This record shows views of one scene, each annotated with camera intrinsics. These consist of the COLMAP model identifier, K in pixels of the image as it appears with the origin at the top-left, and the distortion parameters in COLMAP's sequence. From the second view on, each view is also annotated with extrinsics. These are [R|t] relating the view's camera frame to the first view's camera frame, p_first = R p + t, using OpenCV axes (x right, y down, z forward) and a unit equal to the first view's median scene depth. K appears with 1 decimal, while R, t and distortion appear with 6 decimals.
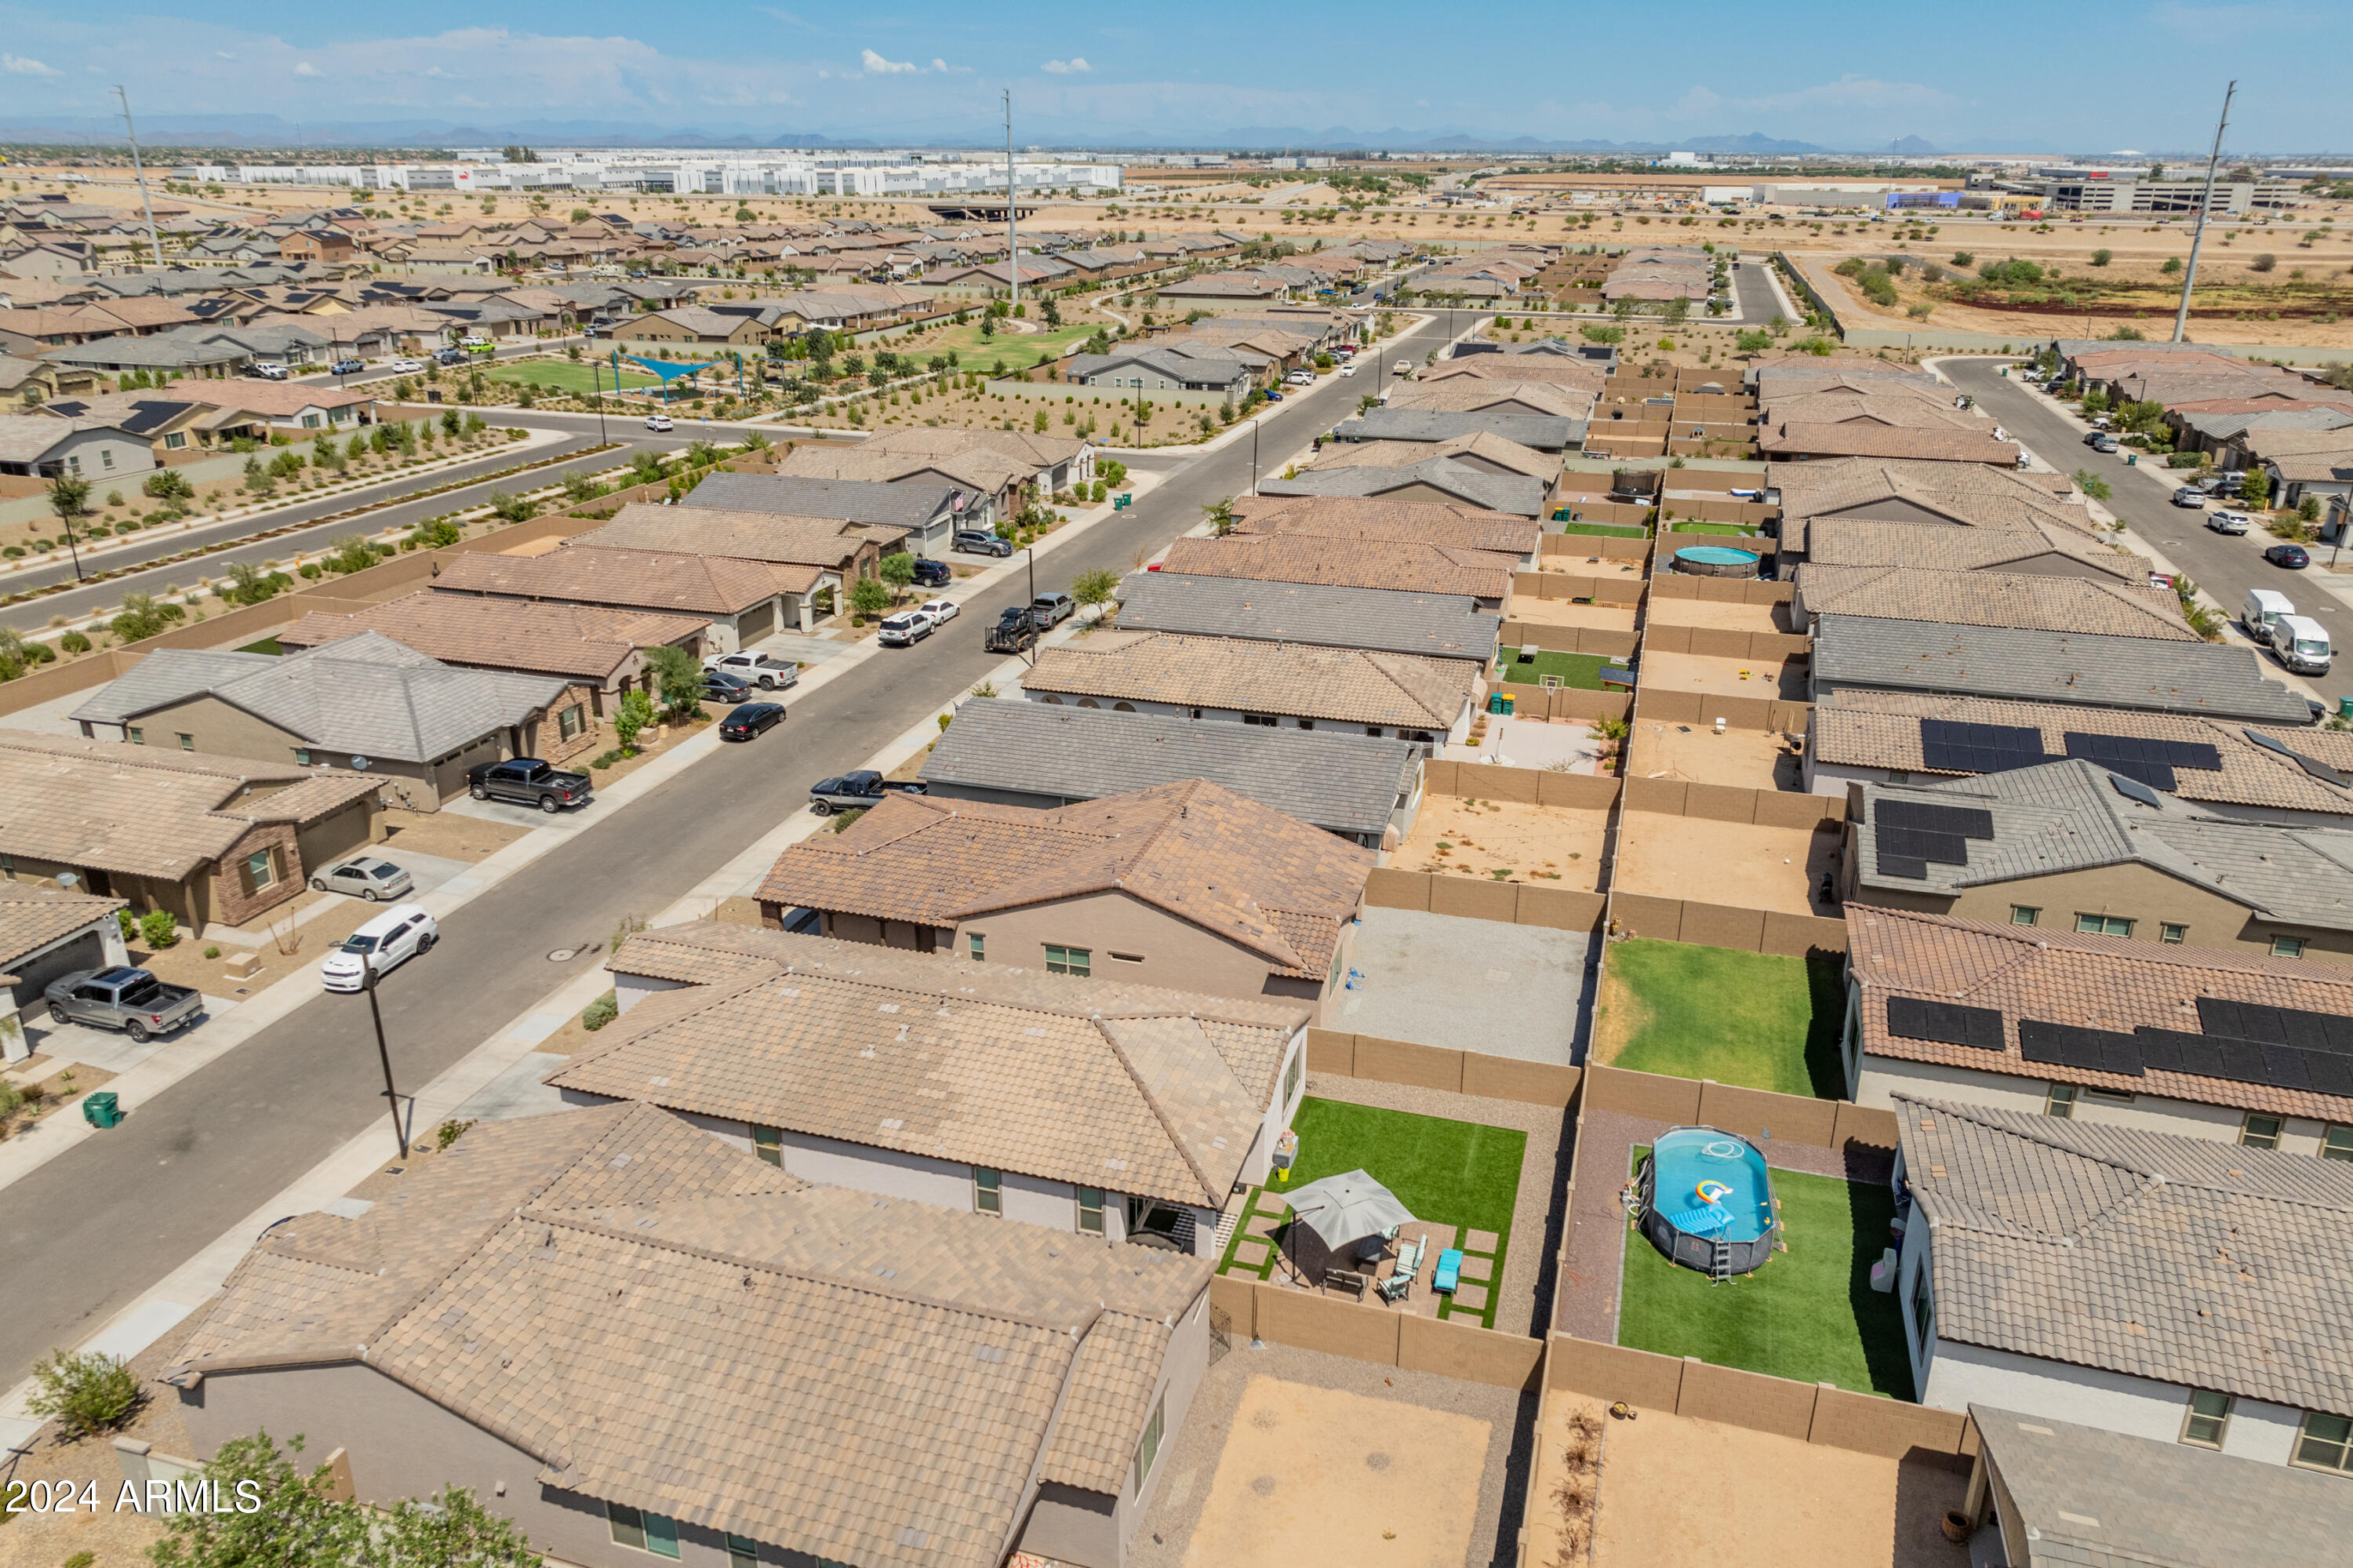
lens RADIAL K [[1639.0, 0, 1182.6], [0, 1639.0, 734.3], [0, 0, 1]] dist [-0.013454, 0.013296]
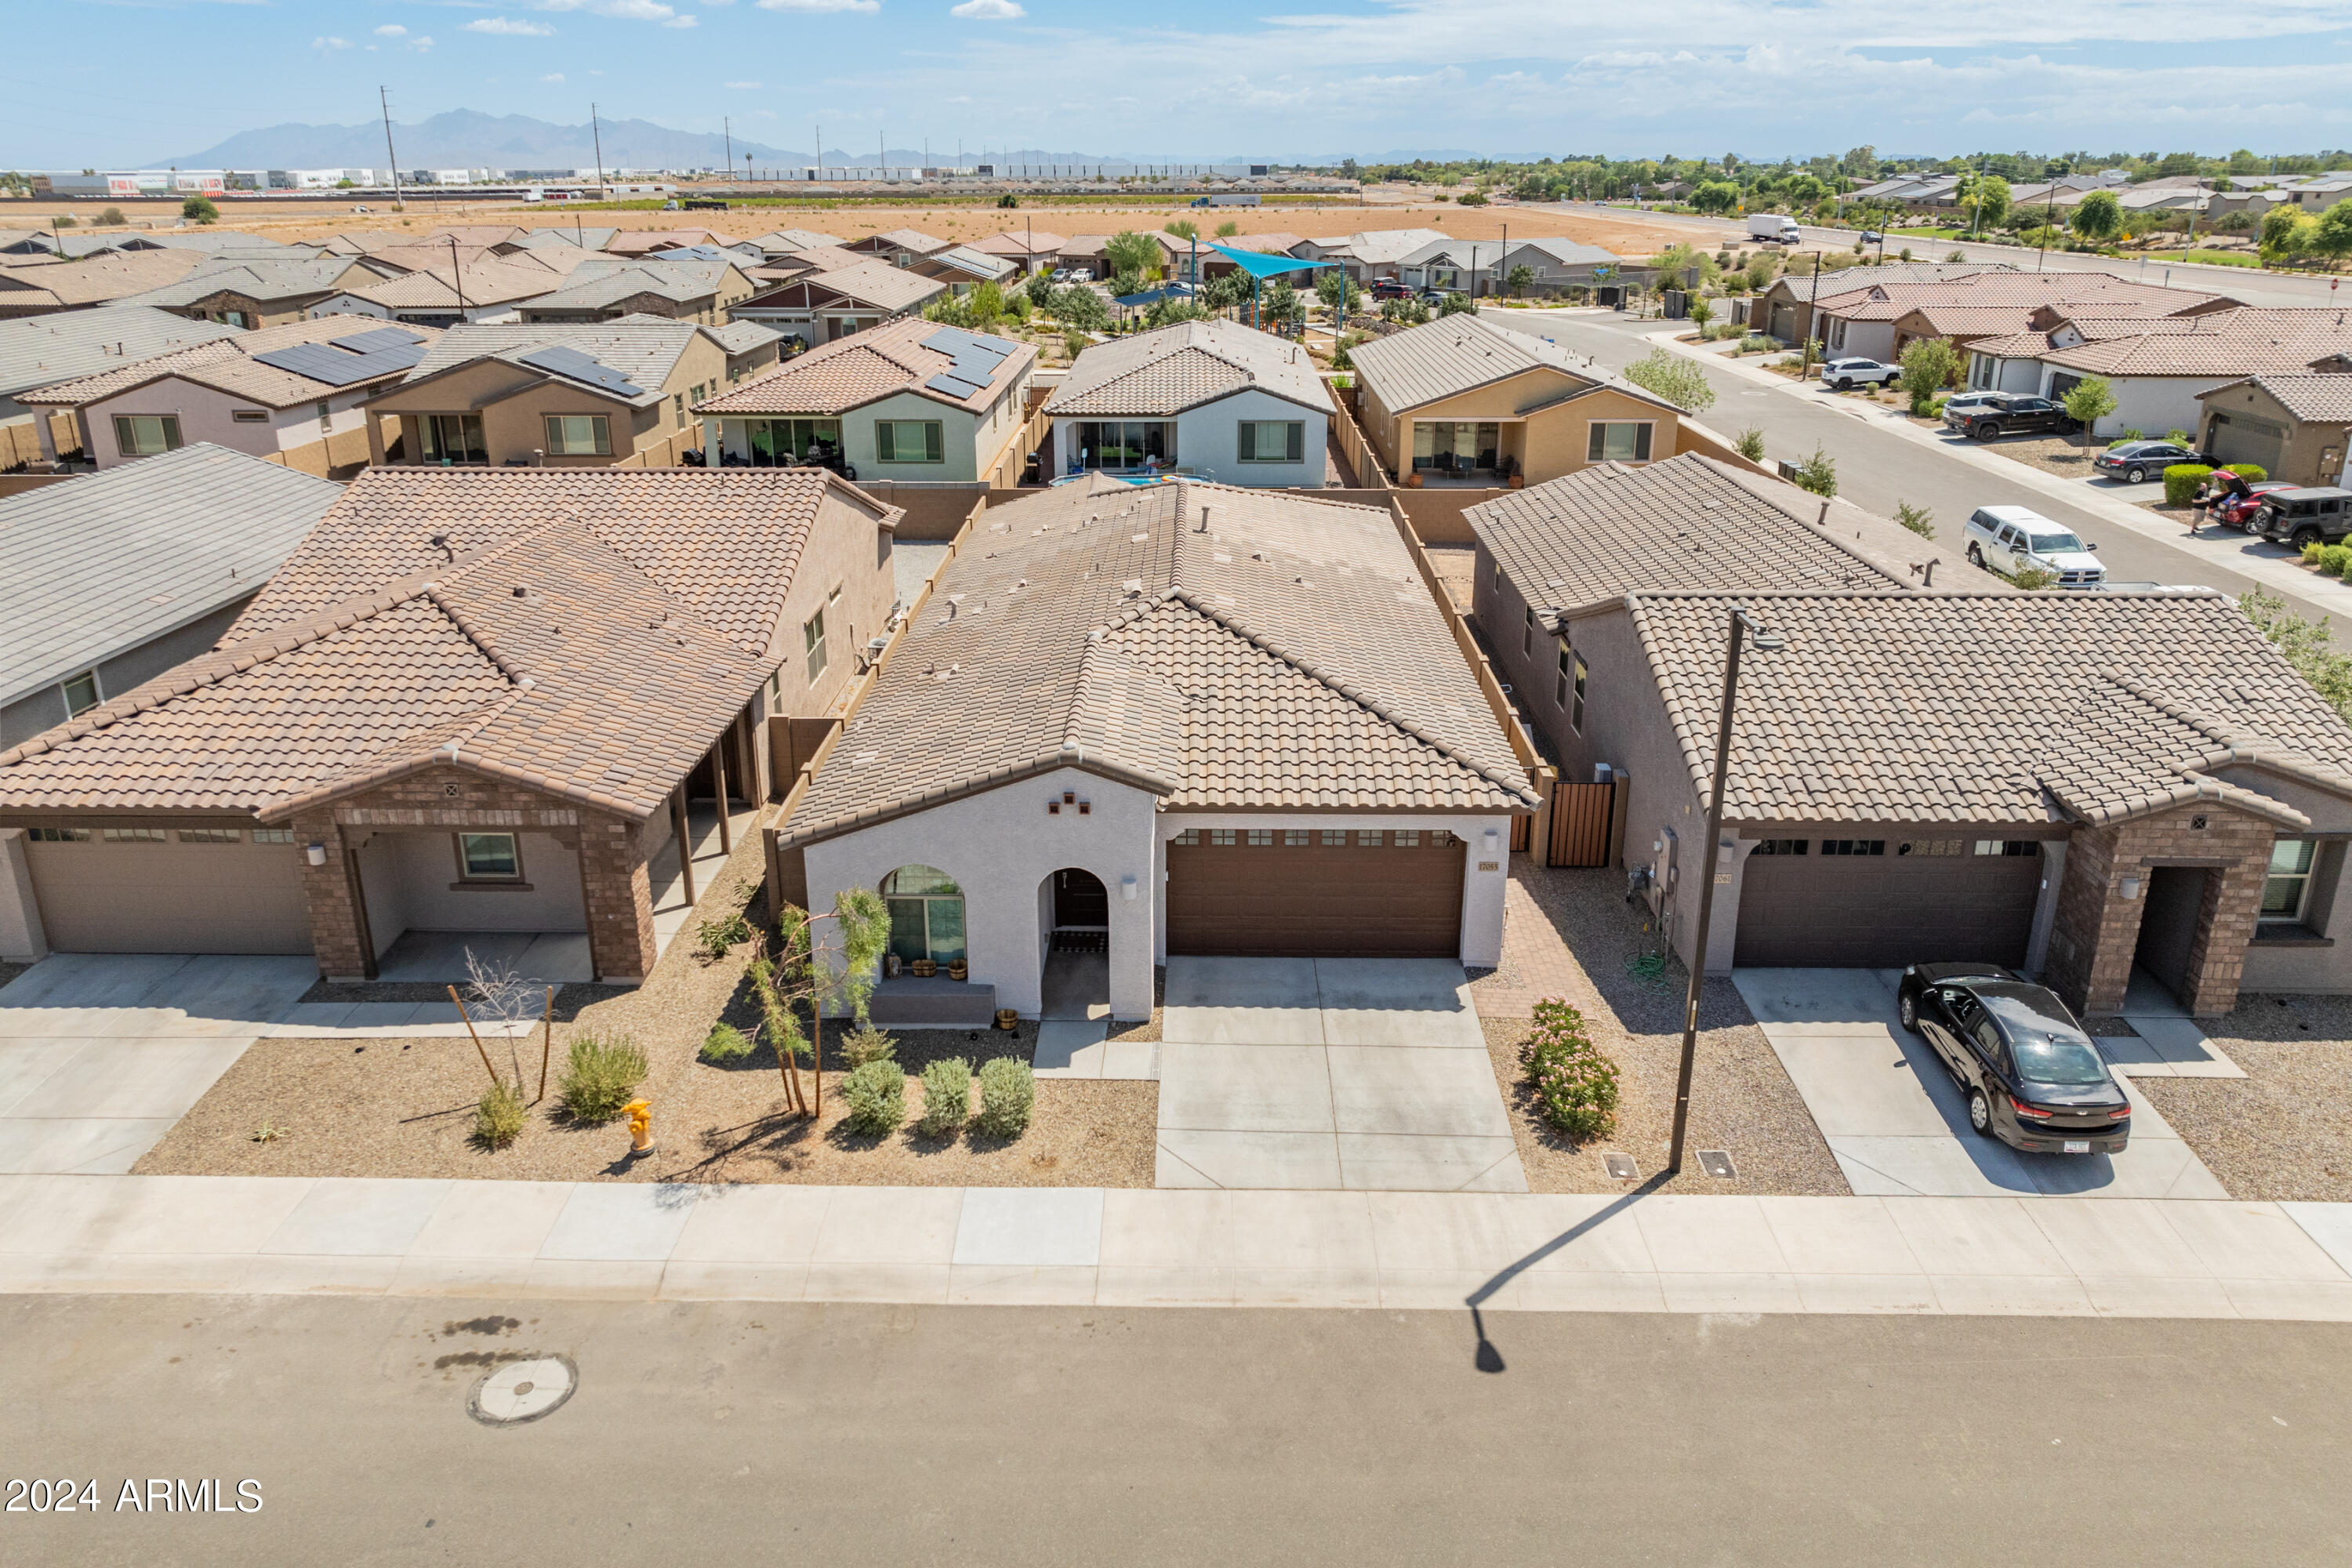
lens RADIAL K [[1638.2, 0, 1142.1], [0, 1638.2, 651.2], [0, 0, 1]] dist [-0.013454, 0.013296]
pose [[-0.269646, -0.282264, 0.920662, -0.463837], [0.320453, 0.875281, 0.362206, -0.027246], [-0.908075, 0.392697, -0.145564, 0.670489]]
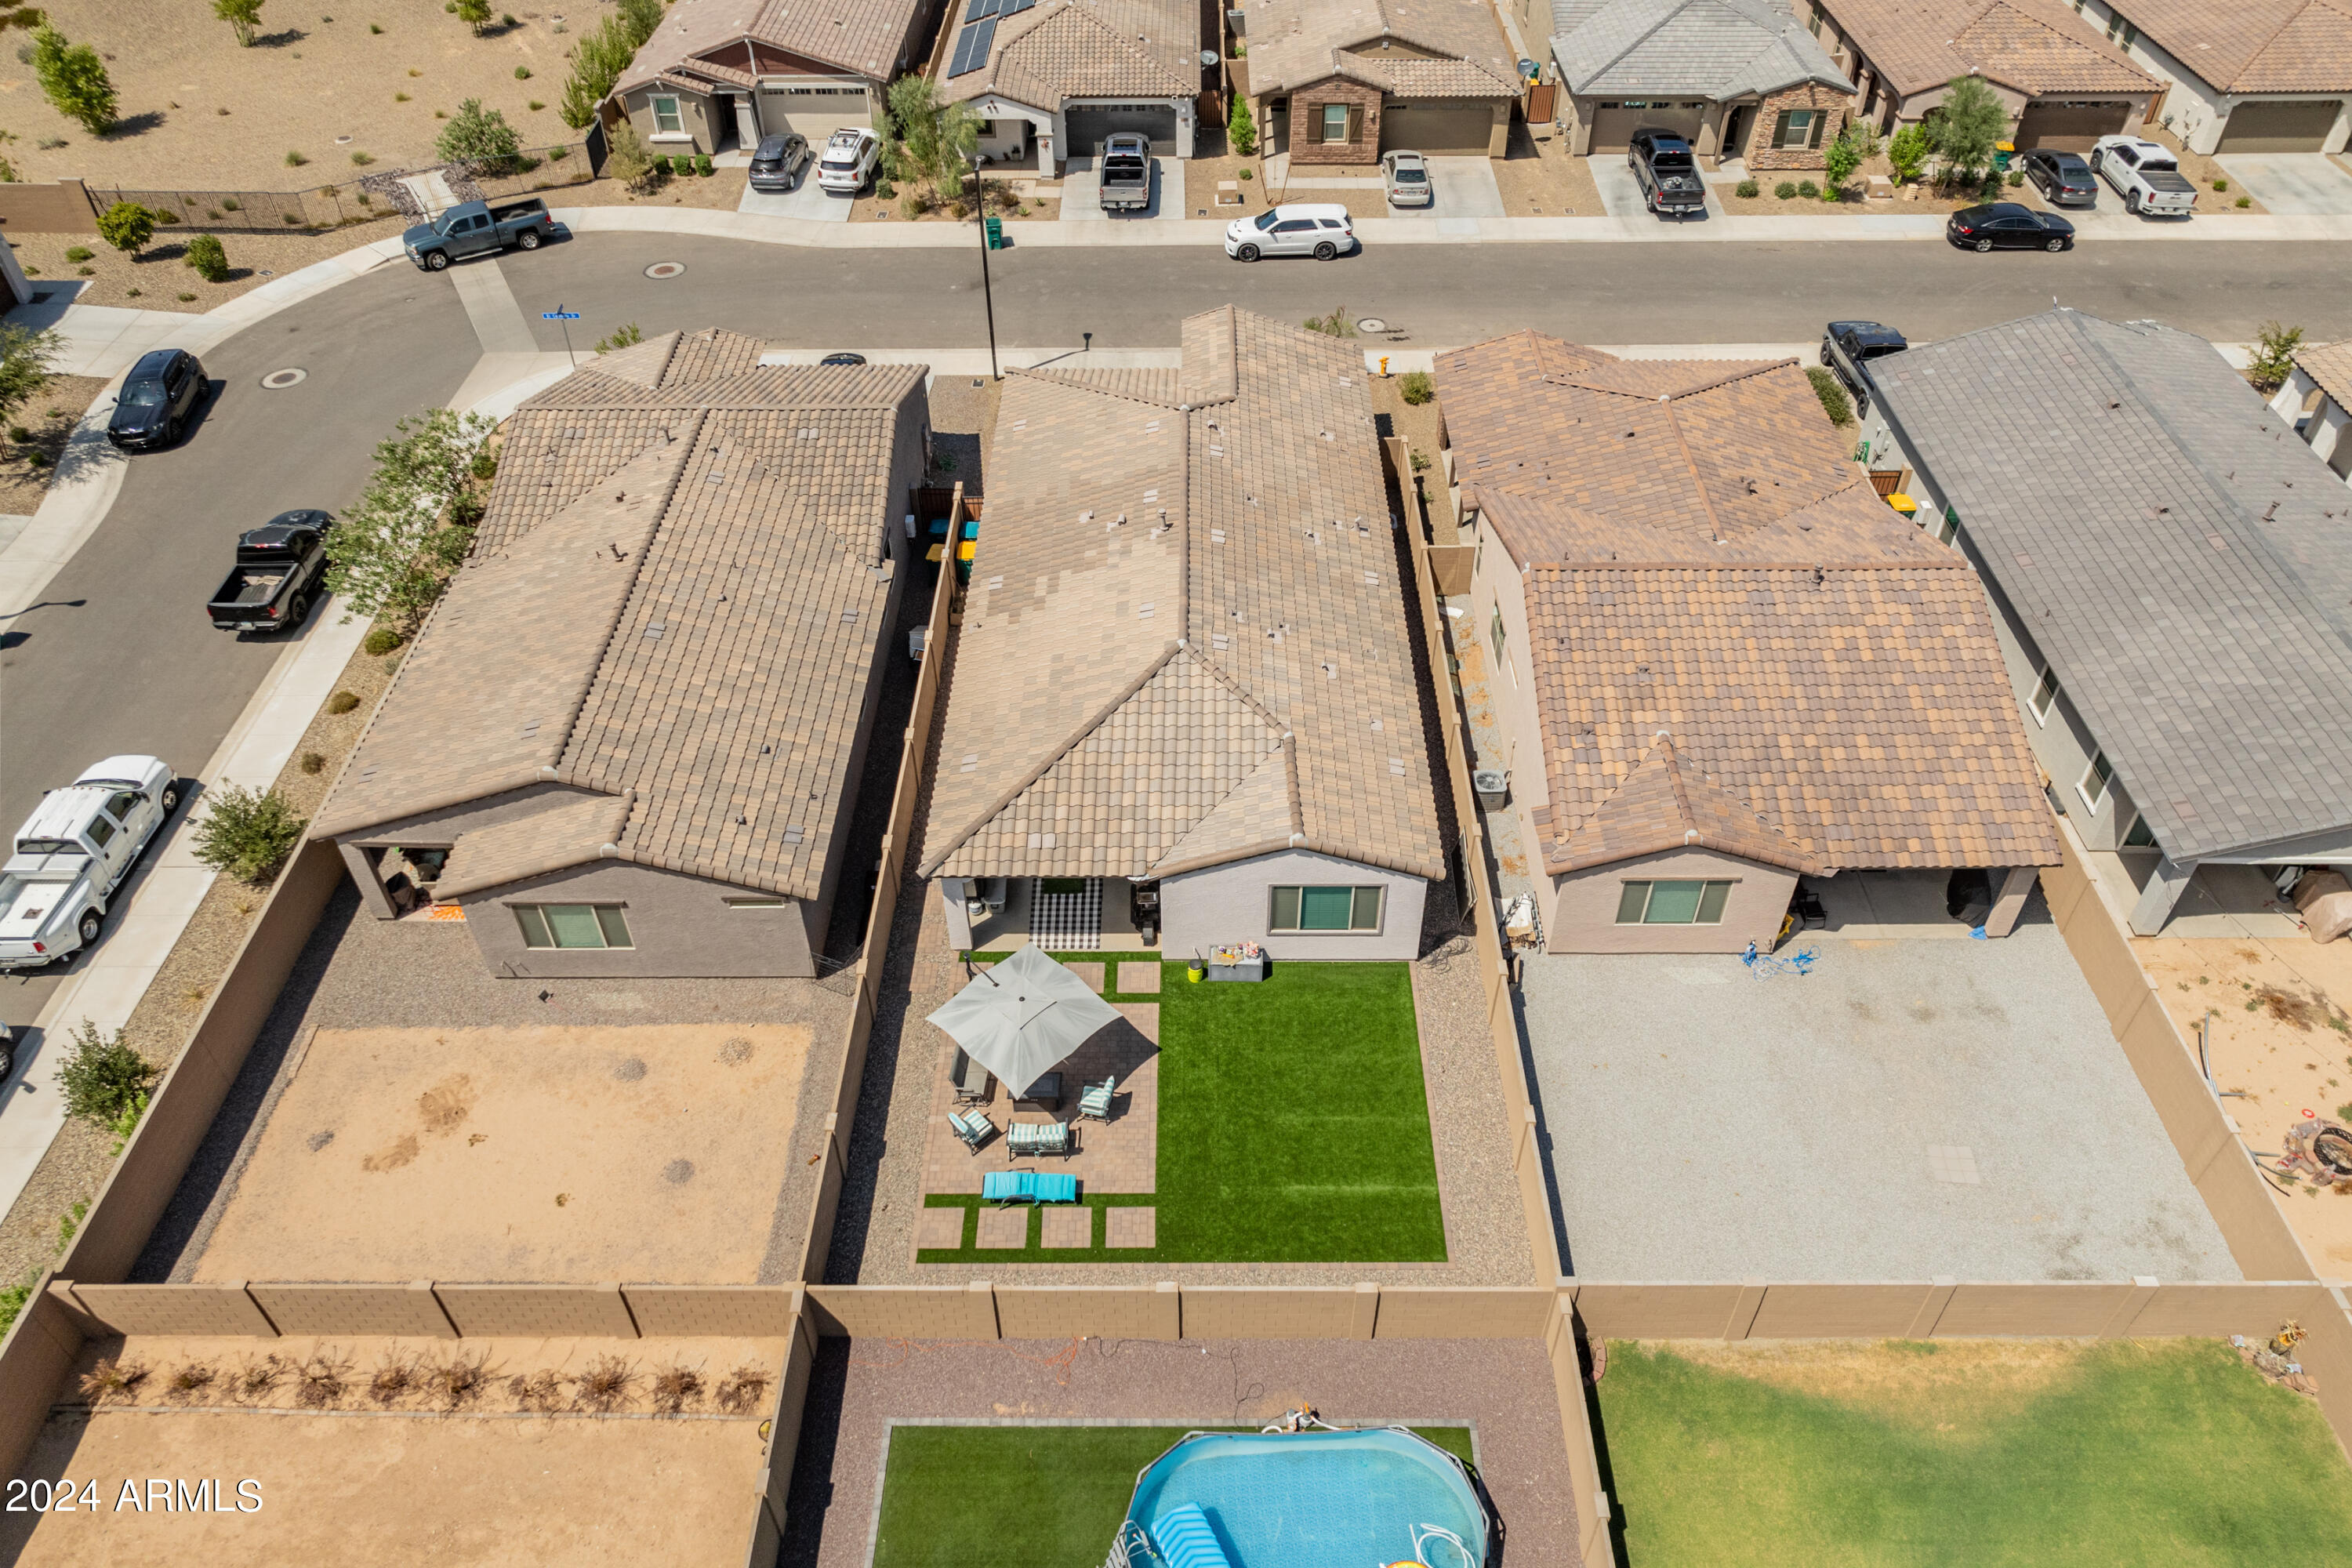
lens RADIAL K [[1638.2, 0, 1187.7], [0, 1638.2, 729.2], [0, 0, 1]] dist [-0.013454, 0.013296]
pose [[0.287321, 0.631953, -0.719779, 0.297004], [-0.318602, 0.771731, 0.550385, -0.122103], [0.903293, 0.071186, 0.423076, 0.396791]]
